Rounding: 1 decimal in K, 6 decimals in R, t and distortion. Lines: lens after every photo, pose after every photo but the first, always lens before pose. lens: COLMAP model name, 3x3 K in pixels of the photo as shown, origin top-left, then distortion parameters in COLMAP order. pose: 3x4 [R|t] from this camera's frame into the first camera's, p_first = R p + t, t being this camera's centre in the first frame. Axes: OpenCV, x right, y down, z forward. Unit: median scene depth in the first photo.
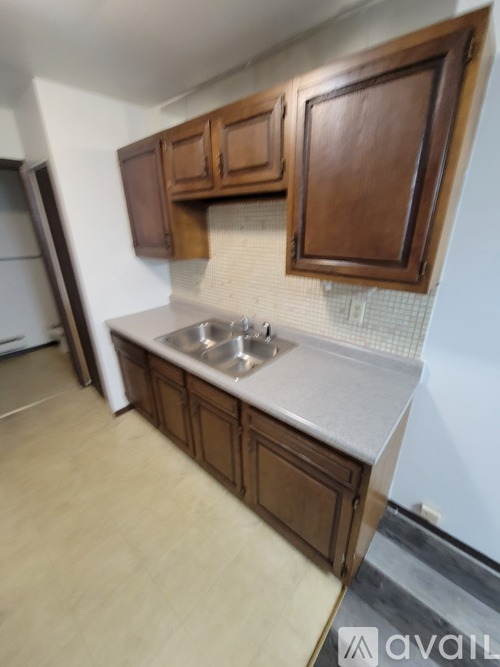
lens RADIAL K [[272.9, 0, 250.0], [0, 272.9, 333.5], [0, 0, 1]] dist [-0.001281, -0.000502]
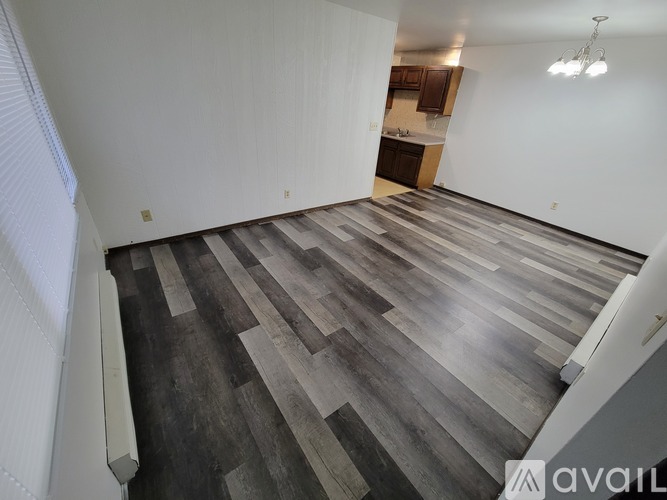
lens RADIAL K [[272.9, 0, 331.5], [0, 272.9, 246.1], [0, 0, 1]] dist [-0.001281, -0.000502]
pose [[0.975596, 0.173150, -0.135023, -0.187681], [-0.155139, 0.978740, 0.134166, 1.327132], [0.155383, -0.109944, 0.981717, -3.216949]]
